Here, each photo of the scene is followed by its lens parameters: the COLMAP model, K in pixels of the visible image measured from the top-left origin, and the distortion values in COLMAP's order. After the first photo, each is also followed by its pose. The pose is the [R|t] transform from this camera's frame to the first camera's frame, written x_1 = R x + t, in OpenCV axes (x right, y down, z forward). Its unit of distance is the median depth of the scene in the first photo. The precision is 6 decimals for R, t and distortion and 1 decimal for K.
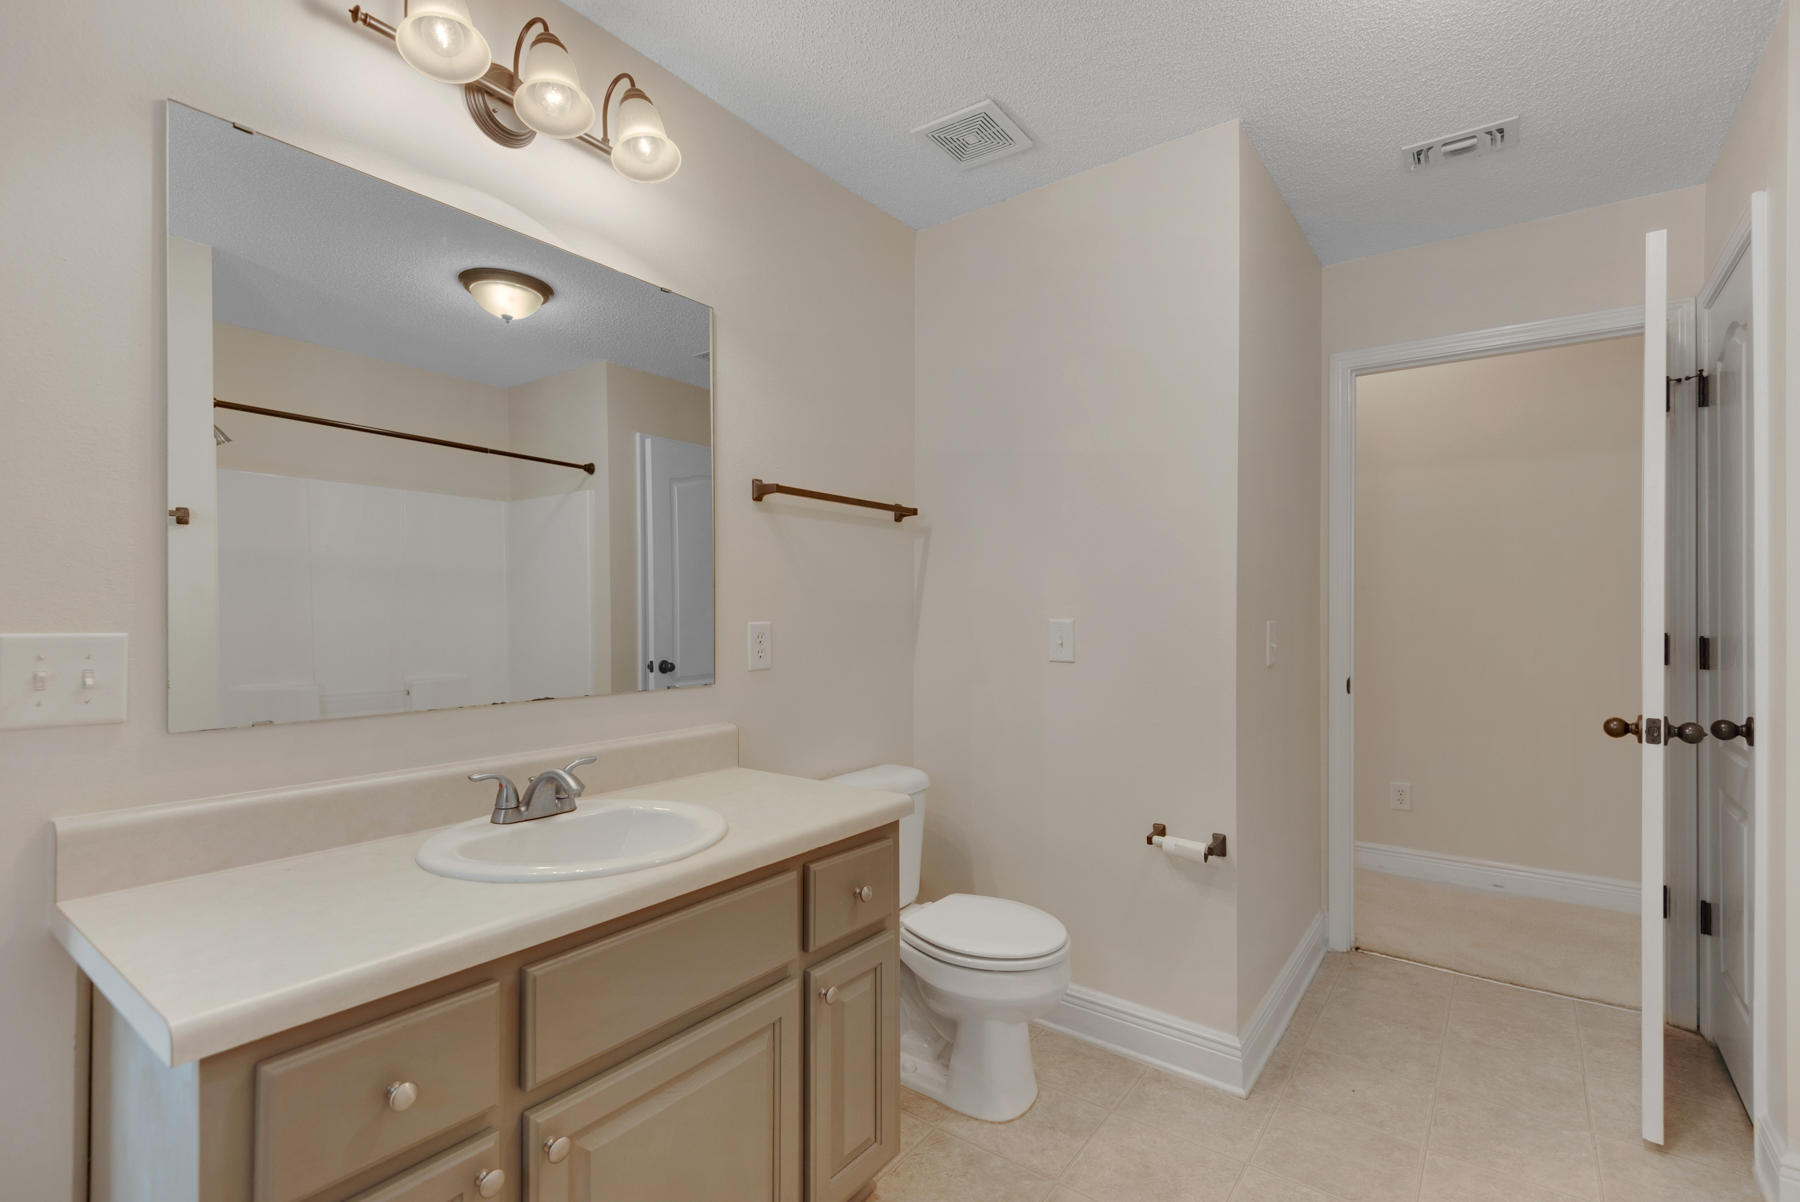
lens RADIAL K [[834.5, 0, 902.8], [0, 834.5, 606.1], [0, 0, 1]] dist [0.036545, -0.014891]
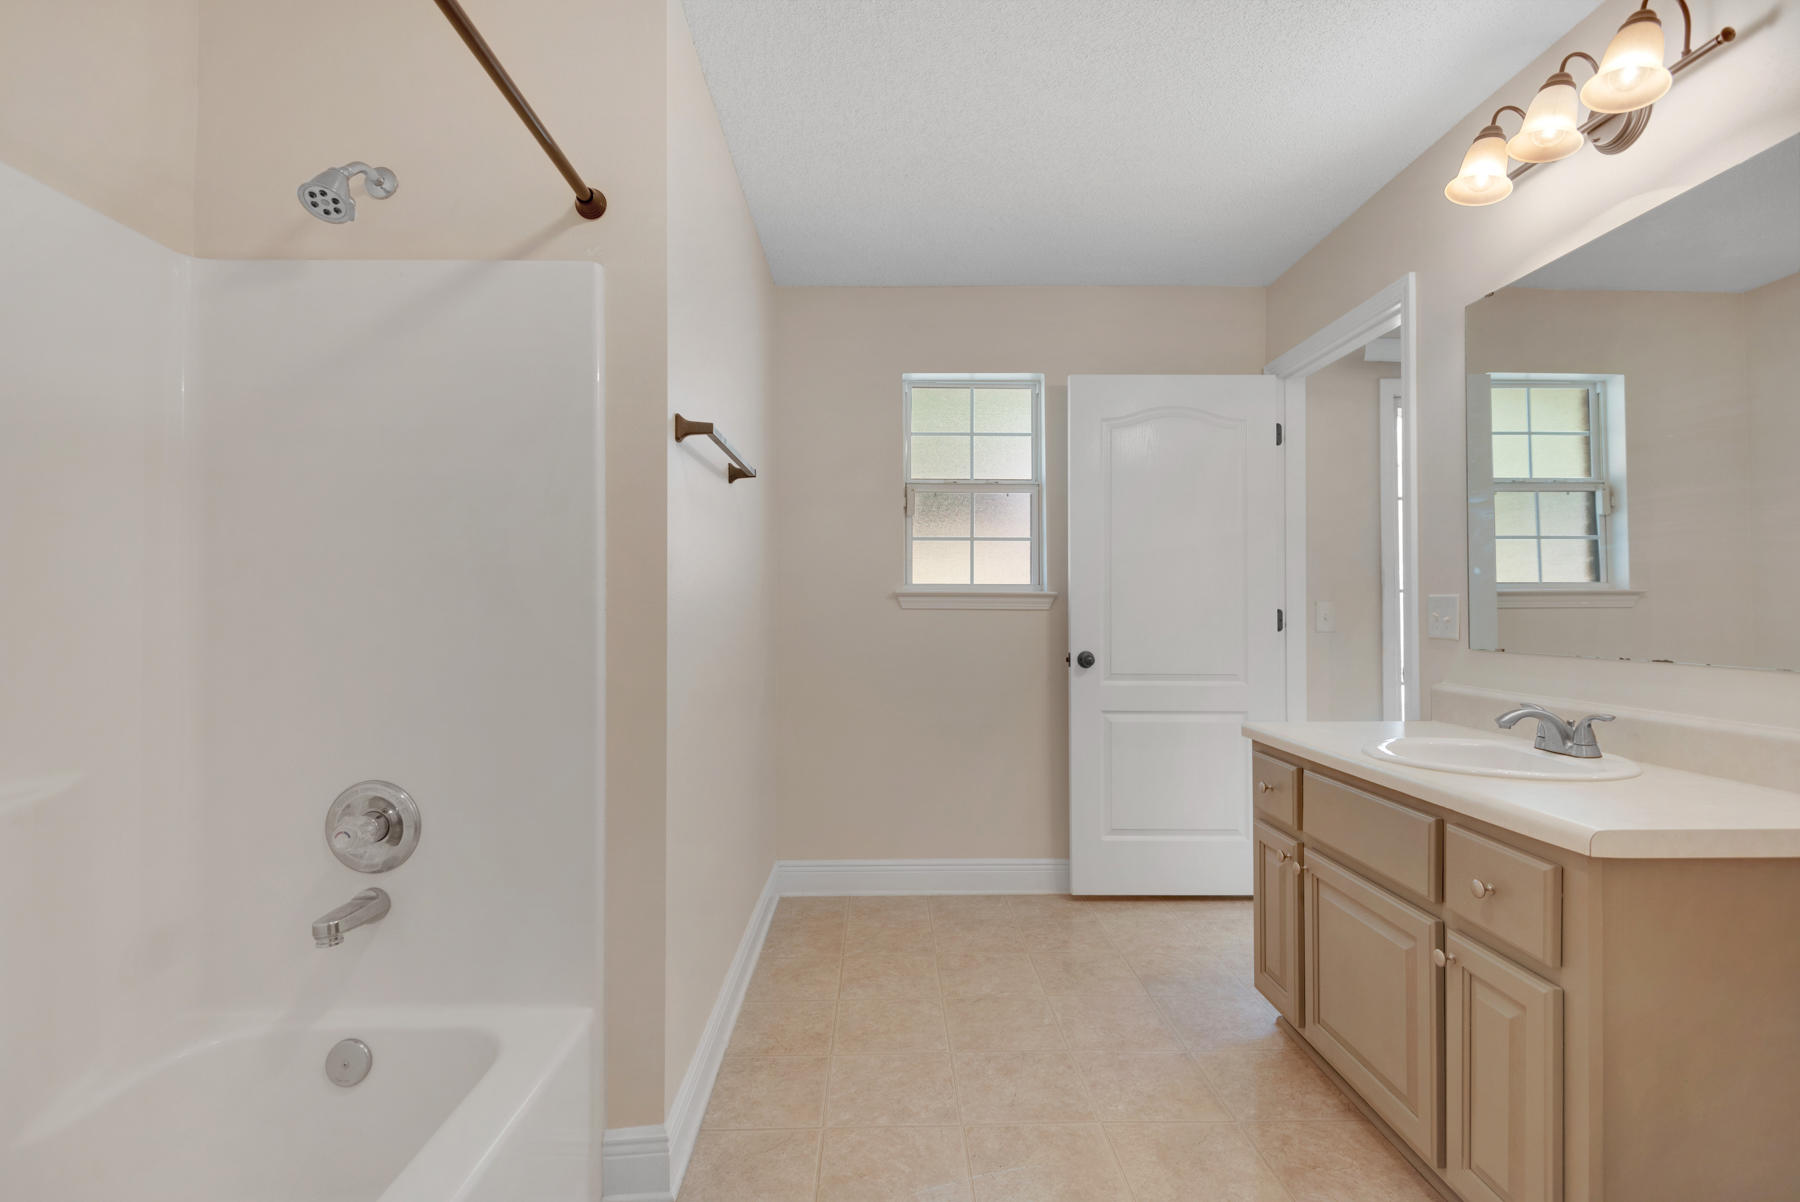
lens RADIAL K [[844.9, 0, 906.4], [0, 844.9, 602.8], [0, 0, 1]] dist [0.002495, -0.000272]
pose [[-0.800974, -0.006495, -0.598663, 1.033808], [0.003179, 0.999881, -0.015102, 0.060956], [0.598690, -0.014000, -0.800858, 1.451920]]
